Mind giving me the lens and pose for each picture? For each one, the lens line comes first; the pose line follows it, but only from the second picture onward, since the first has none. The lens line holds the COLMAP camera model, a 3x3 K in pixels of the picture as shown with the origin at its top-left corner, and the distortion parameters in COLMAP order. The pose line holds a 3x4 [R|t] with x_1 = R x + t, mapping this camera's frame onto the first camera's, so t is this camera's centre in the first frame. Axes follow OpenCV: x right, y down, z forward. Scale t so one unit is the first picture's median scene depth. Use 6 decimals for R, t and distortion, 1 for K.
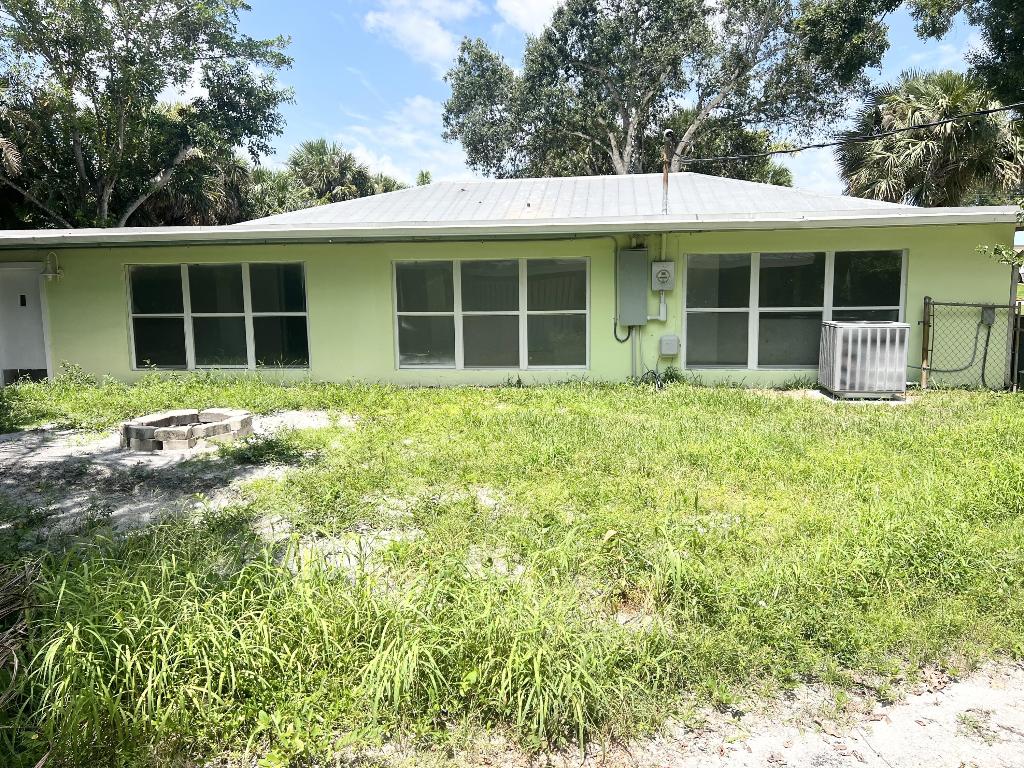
lens RADIAL K [[772.2, 0, 512.0], [0, 772.2, 384.0], [0, 0, 1]] dist [0.066256, -0.071166]
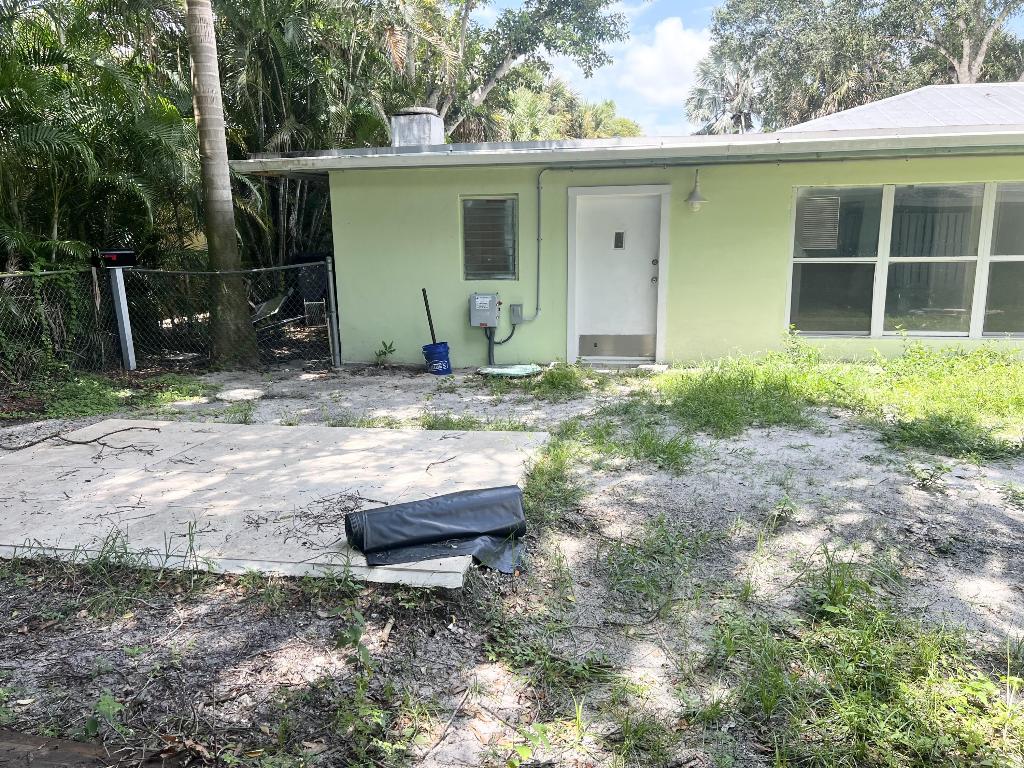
lens RADIAL K [[772.2, 0, 512.0], [0, 772.2, 384.0], [0, 0, 1]] dist [0.066256, -0.071166]
pose [[0.999923, 0.007318, -0.010067, -0.714489], [-0.006655, 0.997905, 0.064359, -0.019255], [0.010517, -0.064287, 0.997876, 0.275466]]
